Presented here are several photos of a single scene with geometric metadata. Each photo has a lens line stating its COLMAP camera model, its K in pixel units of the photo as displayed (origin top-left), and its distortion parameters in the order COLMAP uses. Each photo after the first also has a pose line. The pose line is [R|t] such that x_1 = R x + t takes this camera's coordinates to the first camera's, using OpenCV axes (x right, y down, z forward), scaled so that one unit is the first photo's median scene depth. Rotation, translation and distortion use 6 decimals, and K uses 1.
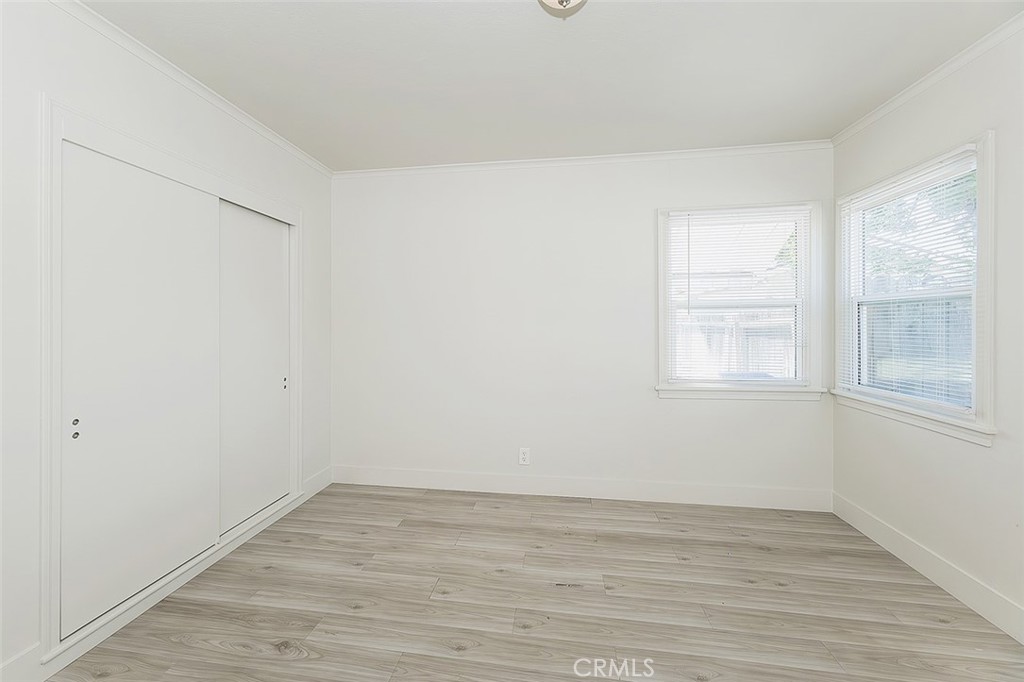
lens RADIAL K [[421.4, 0, 501.7], [0, 421.4, 325.2], [0, 0, 1]] dist [-0.000224, 0.000164]
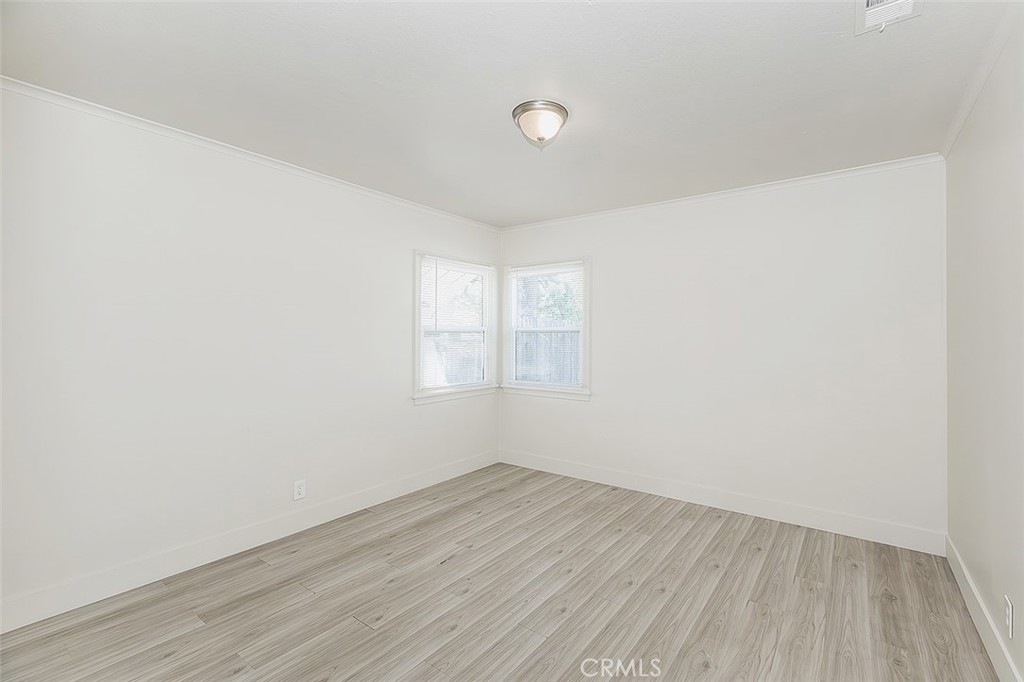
lens RADIAL K [[420.3, 0, 529.7], [0, 420.3, 336.1], [0, 0, 1]] dist [-0.008908, 0.000032]
pose [[0.471336, 0.014237, 0.881839, -0.638684], [-0.004226, 0.999895, -0.013884, -0.011846], [-0.881944, 0.002817, 0.471346, 0.168956]]
